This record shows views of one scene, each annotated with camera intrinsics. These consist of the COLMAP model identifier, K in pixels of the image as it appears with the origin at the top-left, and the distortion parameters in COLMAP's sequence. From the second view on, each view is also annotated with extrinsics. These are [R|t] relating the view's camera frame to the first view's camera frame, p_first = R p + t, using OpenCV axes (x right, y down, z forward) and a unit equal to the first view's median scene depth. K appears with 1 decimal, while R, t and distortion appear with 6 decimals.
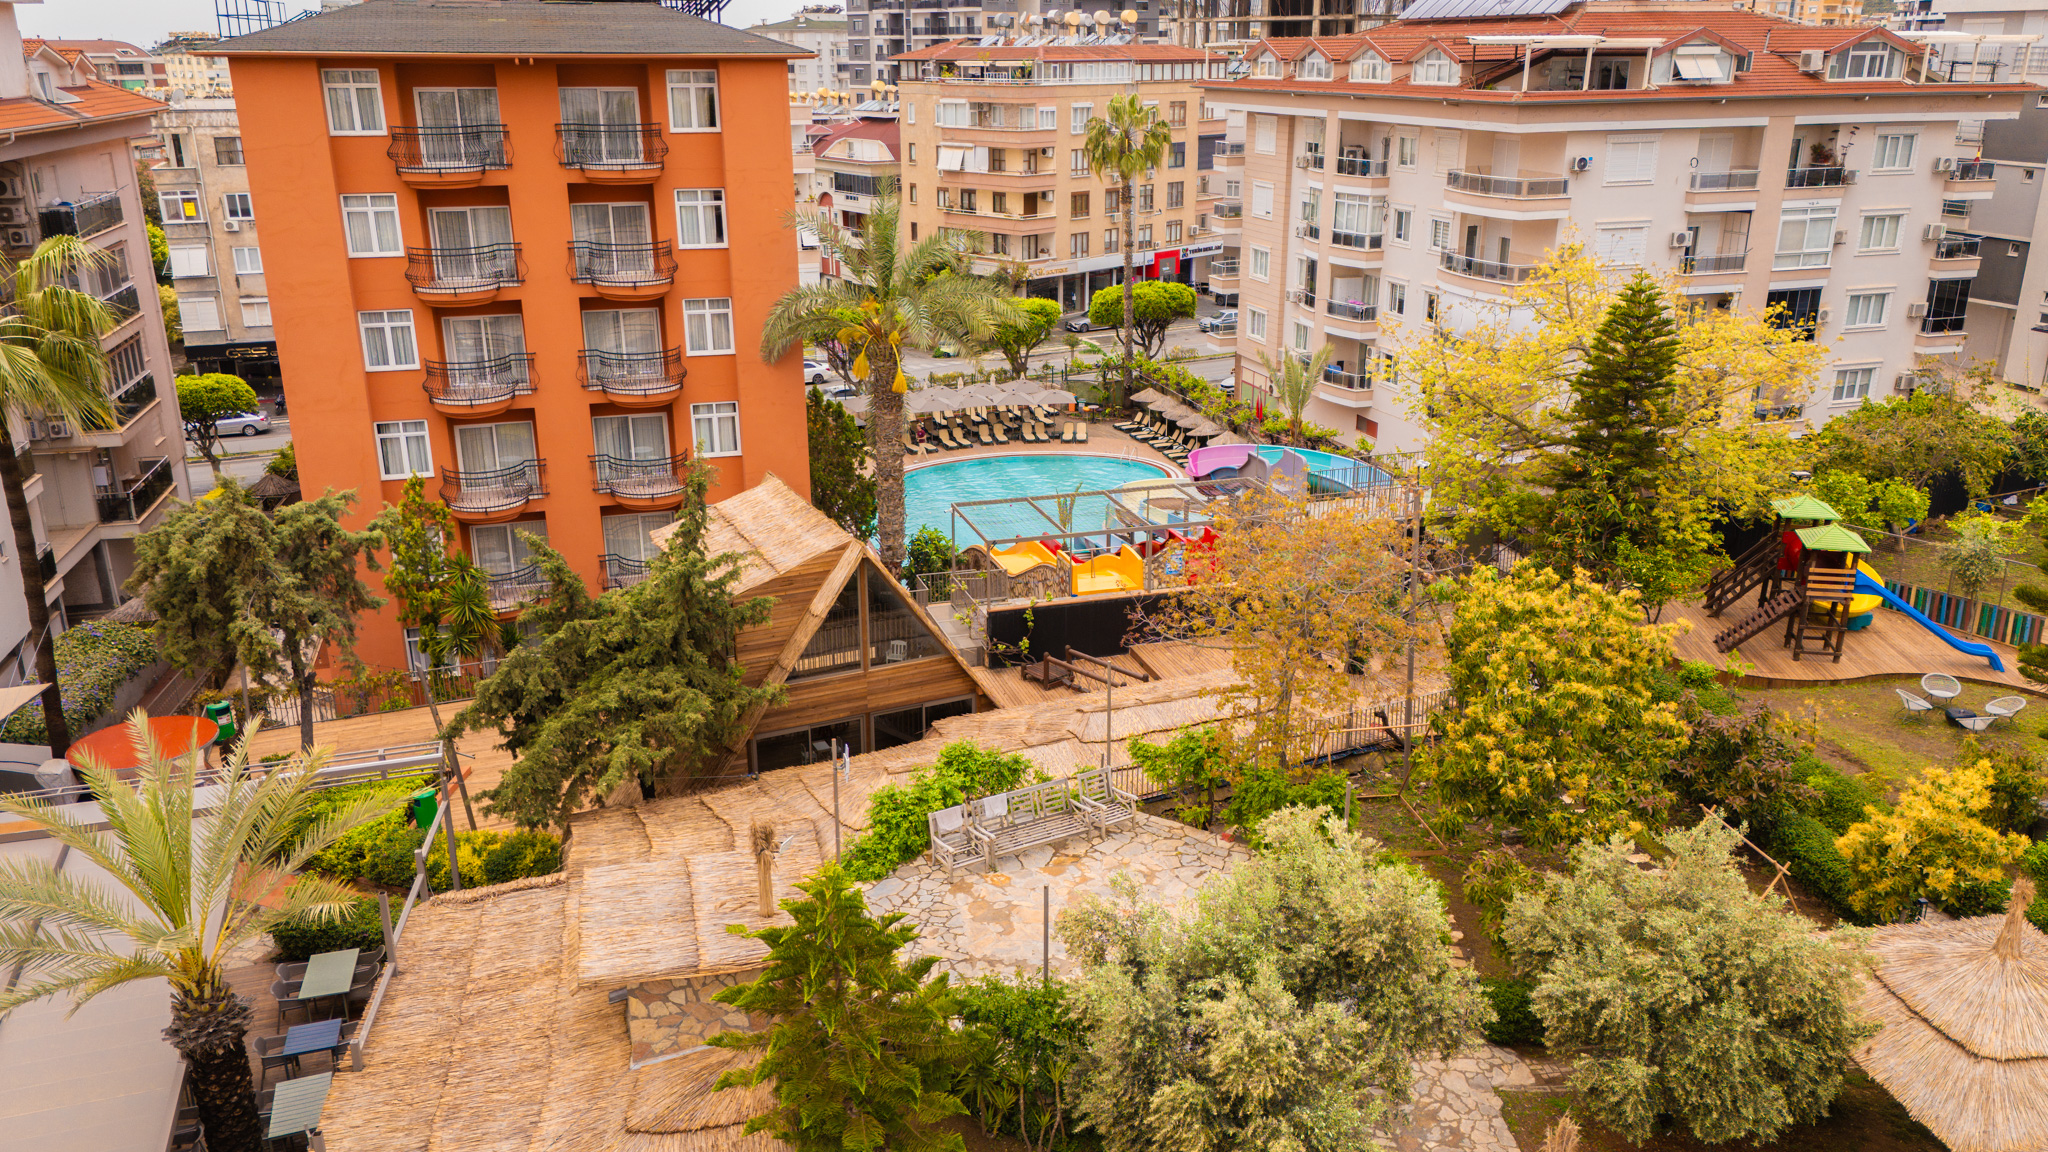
lens RADIAL K [[1506.1, 0, 1015.4], [0, 1506.1, 591.7], [0, 0, 1]] dist [0.044028, -0.014889]
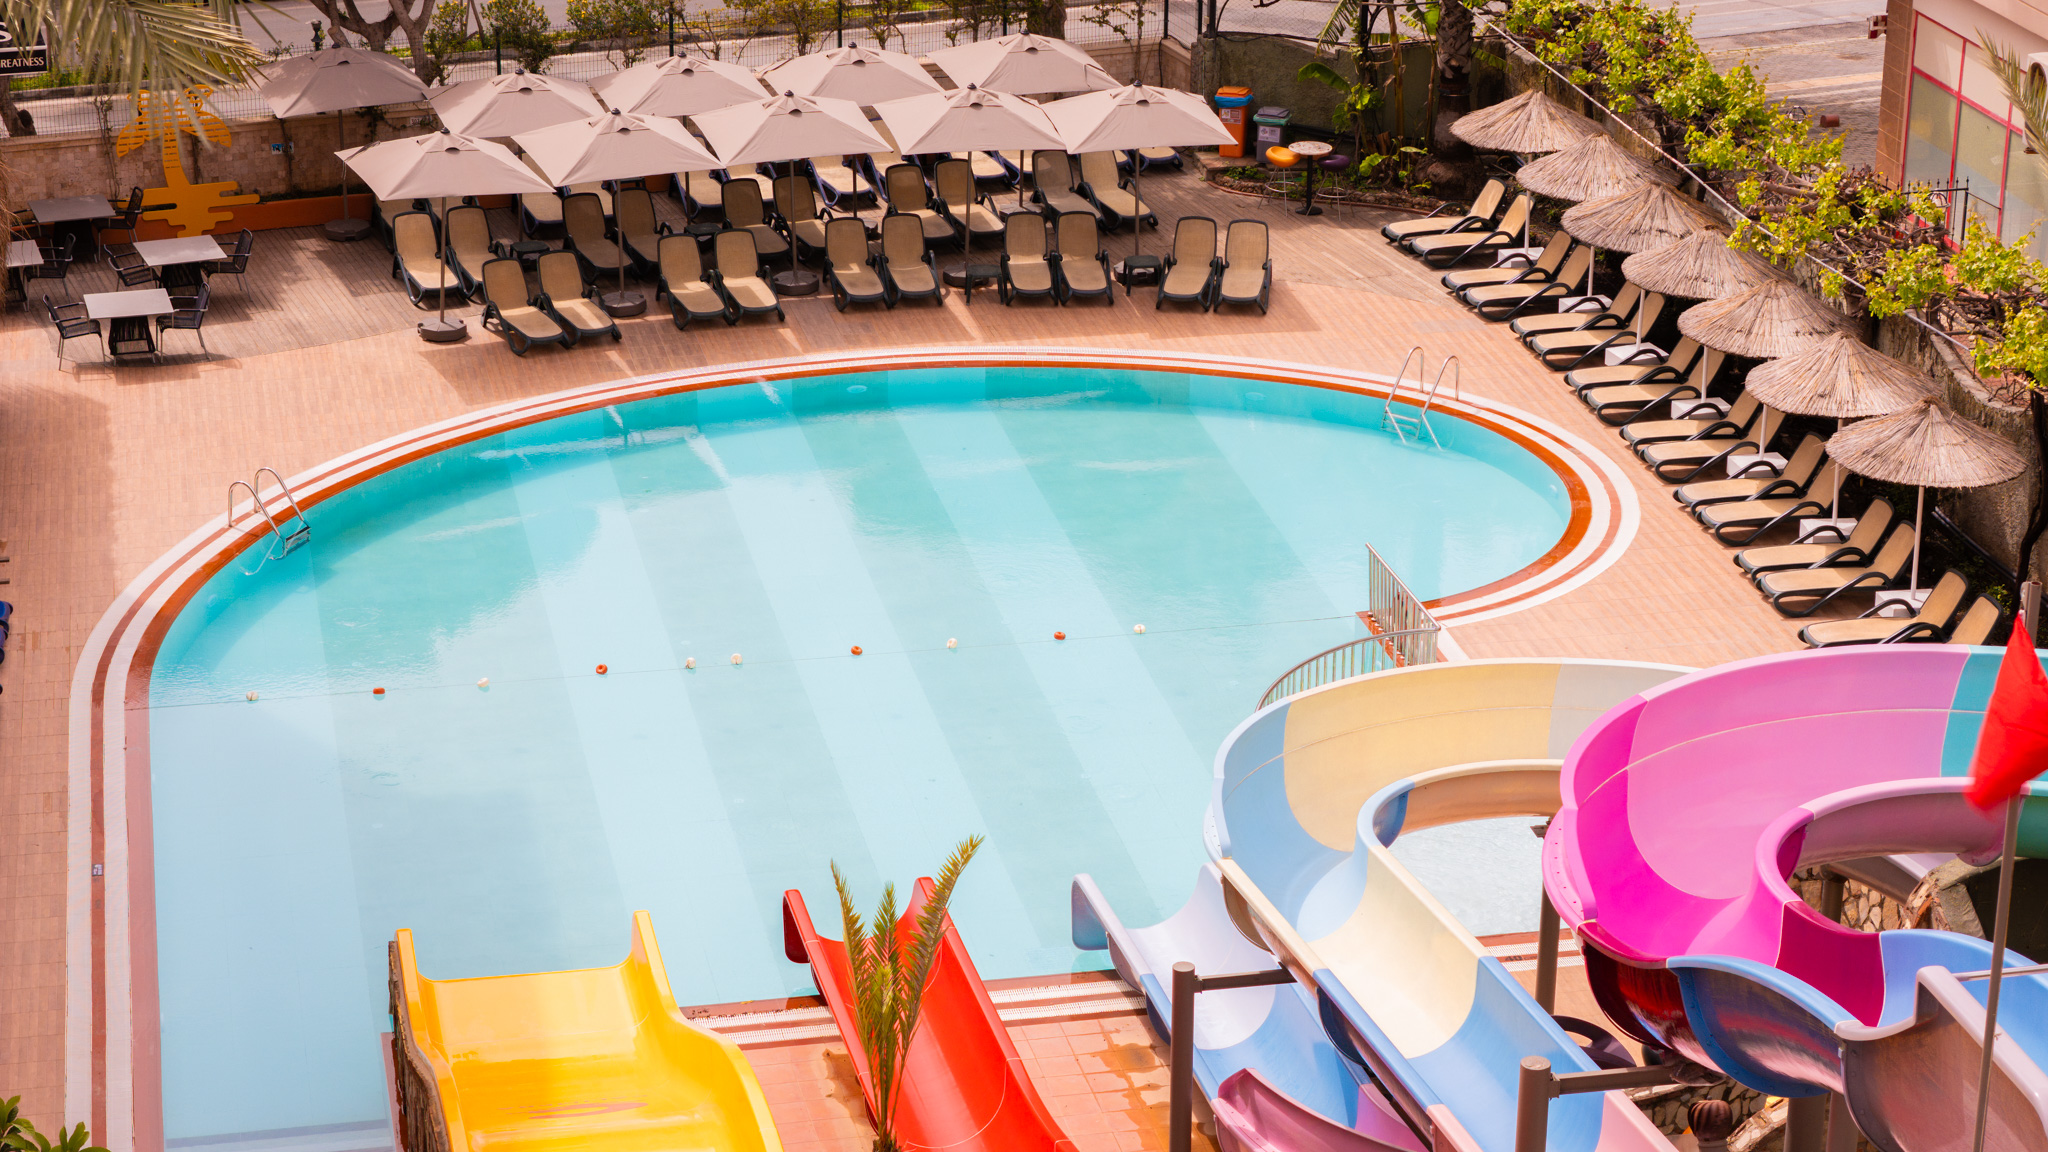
lens RADIAL K [[4032.2, 0, 1022.8], [0, 4032.2, 574.9], [0, 0, 1]] dist [-0.089482, 0.000000]
pose [[0.997130, 0.038804, -0.065010, 0.093595], [-0.036148, 0.998483, 0.041540, -0.145709], [0.066523, -0.039071, 0.997020, 0.614678]]
